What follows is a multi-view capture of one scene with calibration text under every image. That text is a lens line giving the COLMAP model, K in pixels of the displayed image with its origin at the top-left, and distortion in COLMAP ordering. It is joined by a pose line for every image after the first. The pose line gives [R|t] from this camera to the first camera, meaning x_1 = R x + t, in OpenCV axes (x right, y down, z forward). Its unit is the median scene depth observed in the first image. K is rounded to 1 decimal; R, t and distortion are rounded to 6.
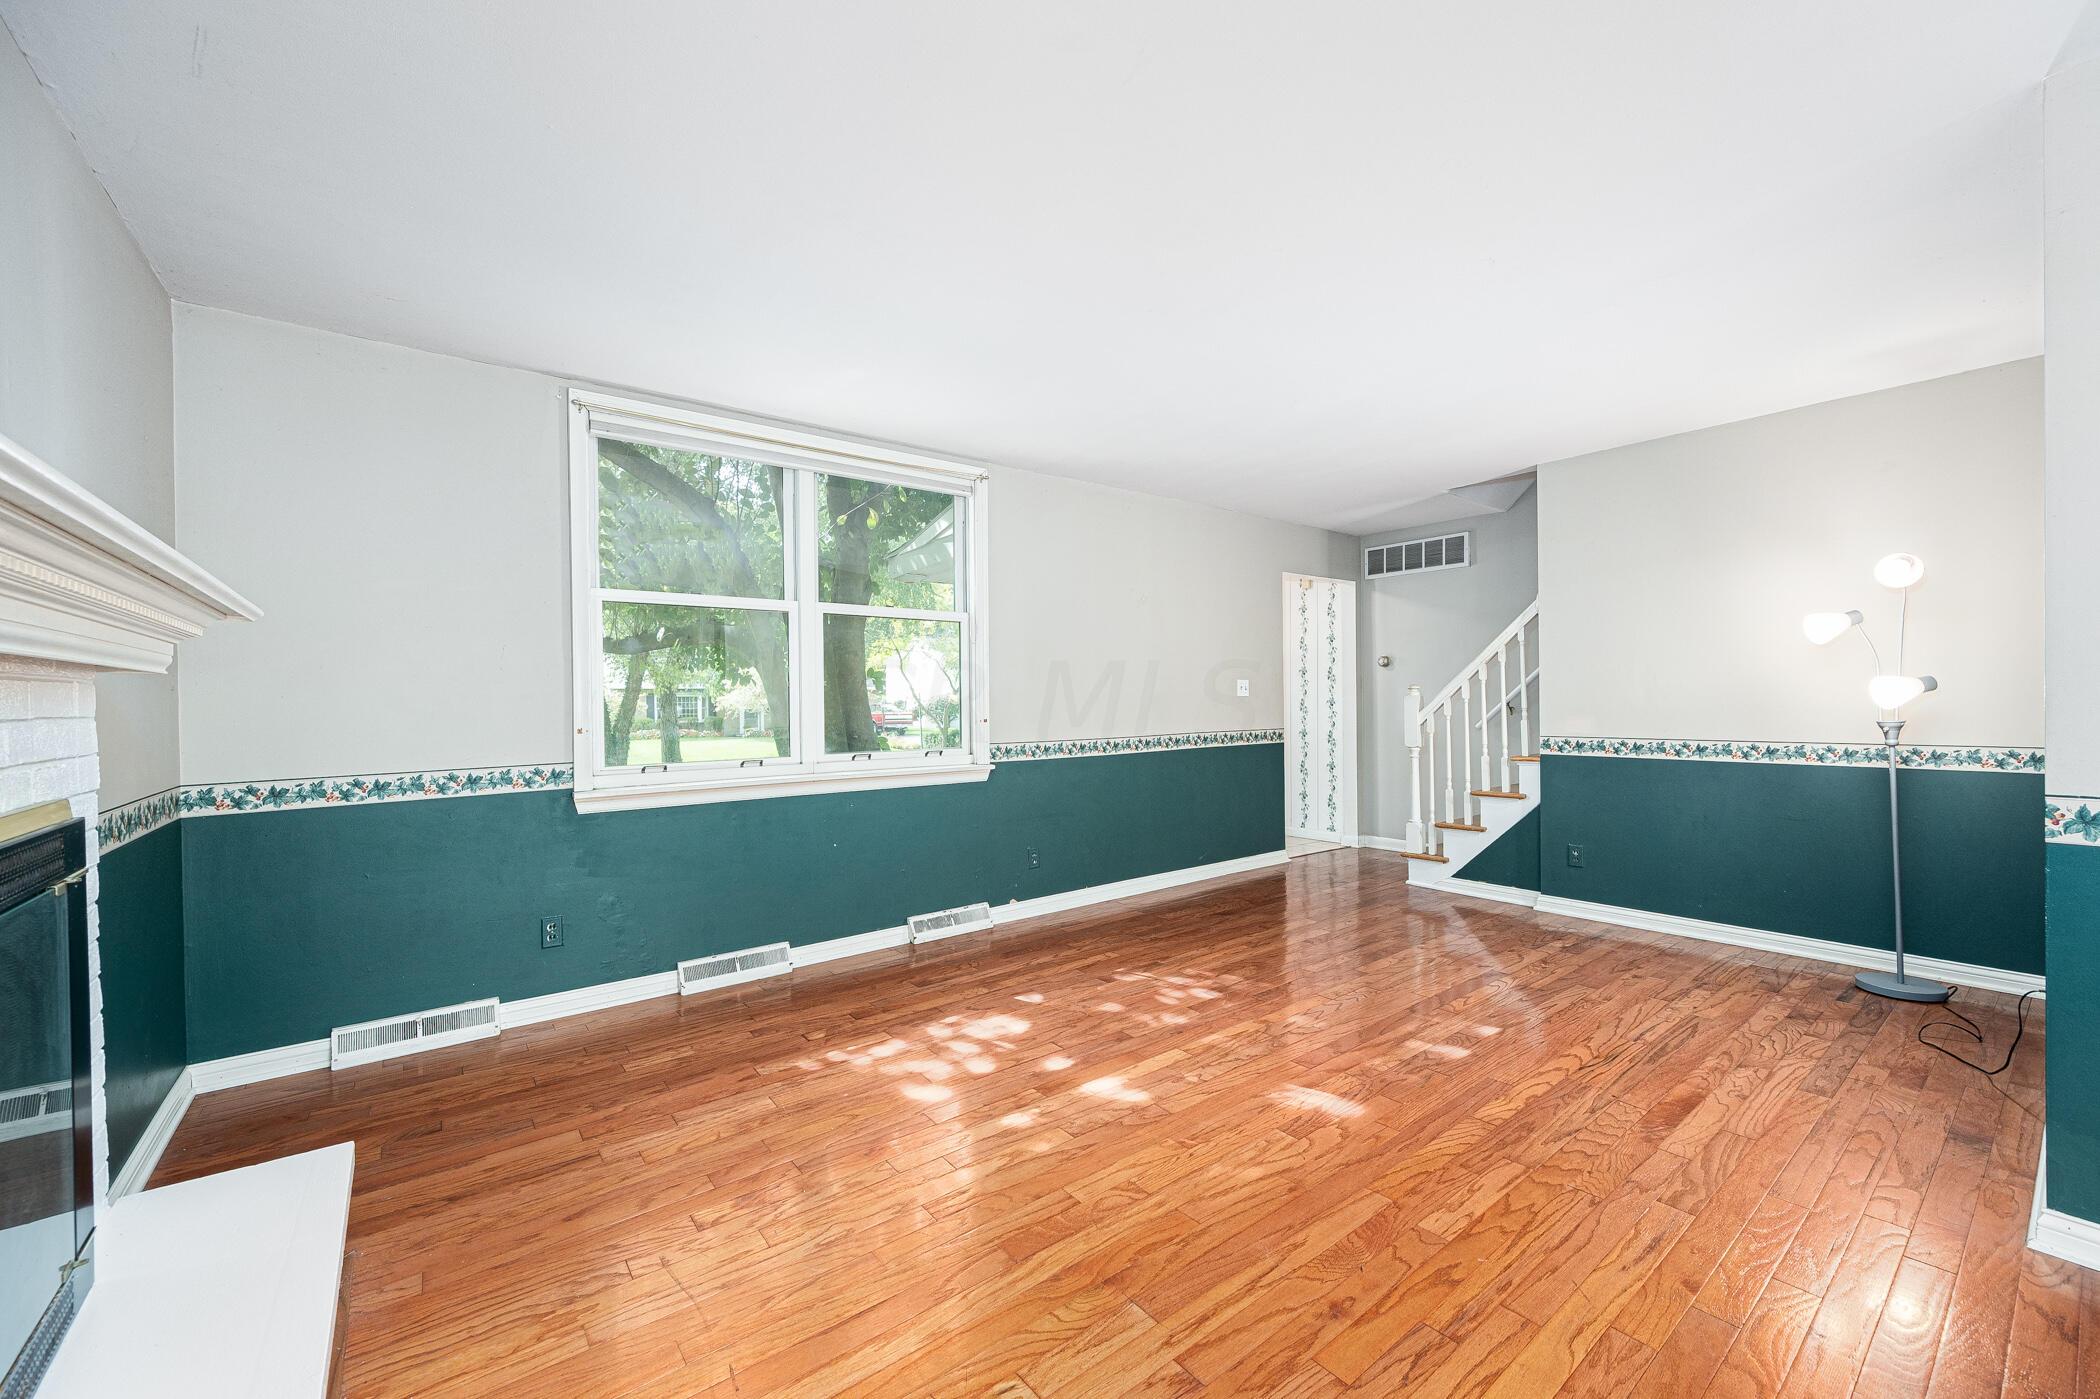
lens RADIAL K [[825.1, 0, 1050.7], [0, 825.1, 706.1], [0, 0, 1]] dist [0.001074, 0.000015]
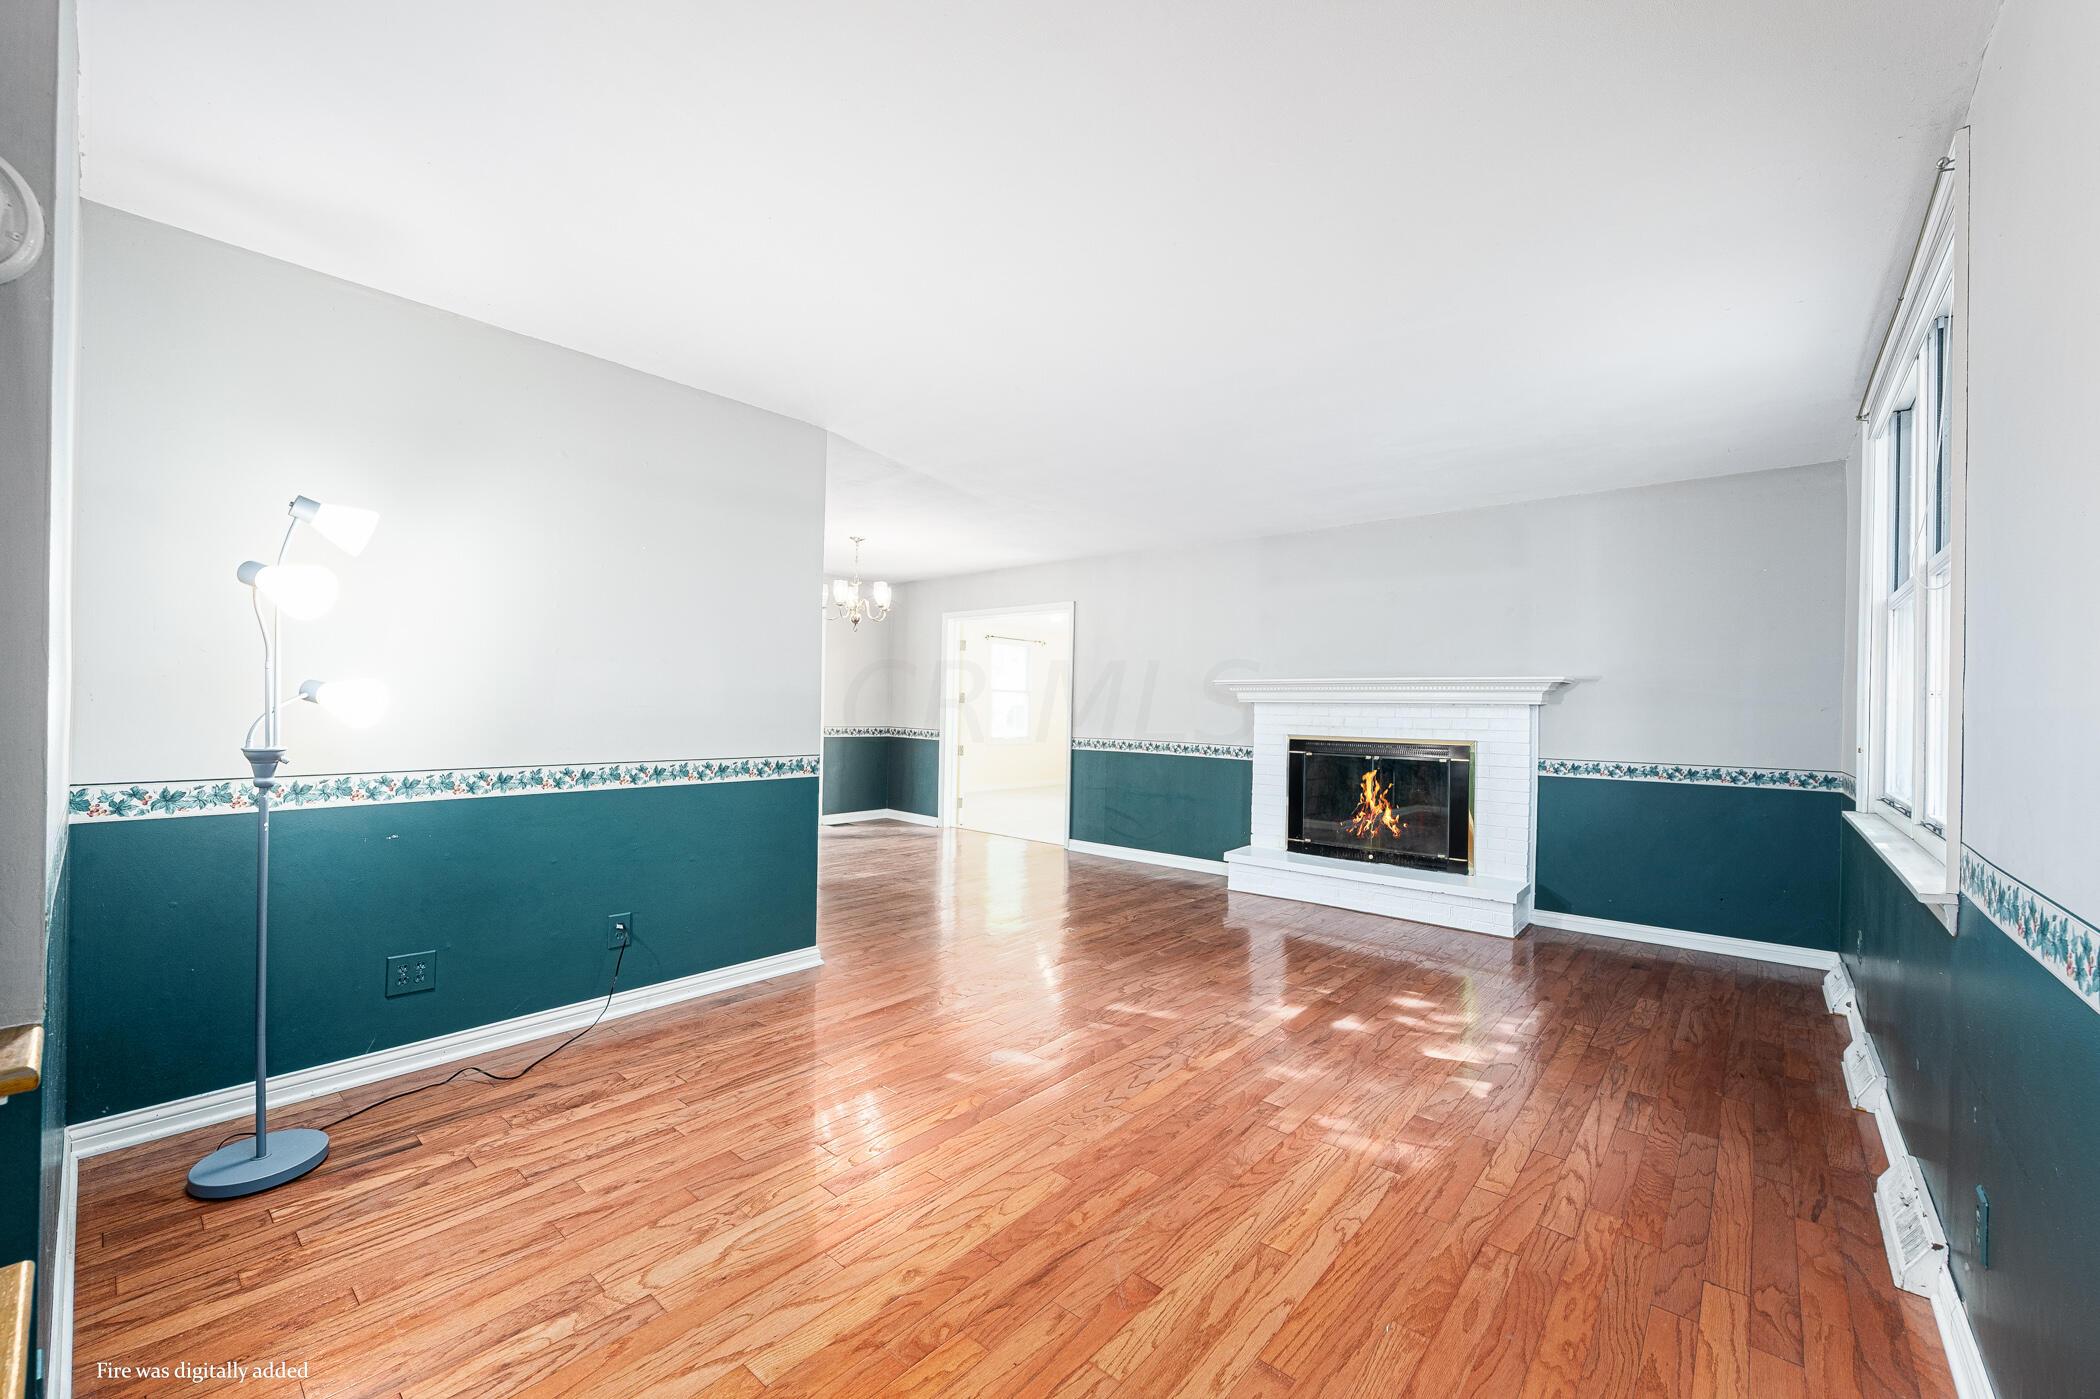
lens RADIAL K [[825.1, 0, 1050.7], [0, 825.1, 706.1], [0, 0, 1]] dist [0.001074, 0.000015]
pose [[-0.979867, -0.006588, -0.199544, 0.565599], [-0.008368, 0.999932, 0.008080, -0.022990], [0.199477, 0.009588, -0.979856, 1.762496]]
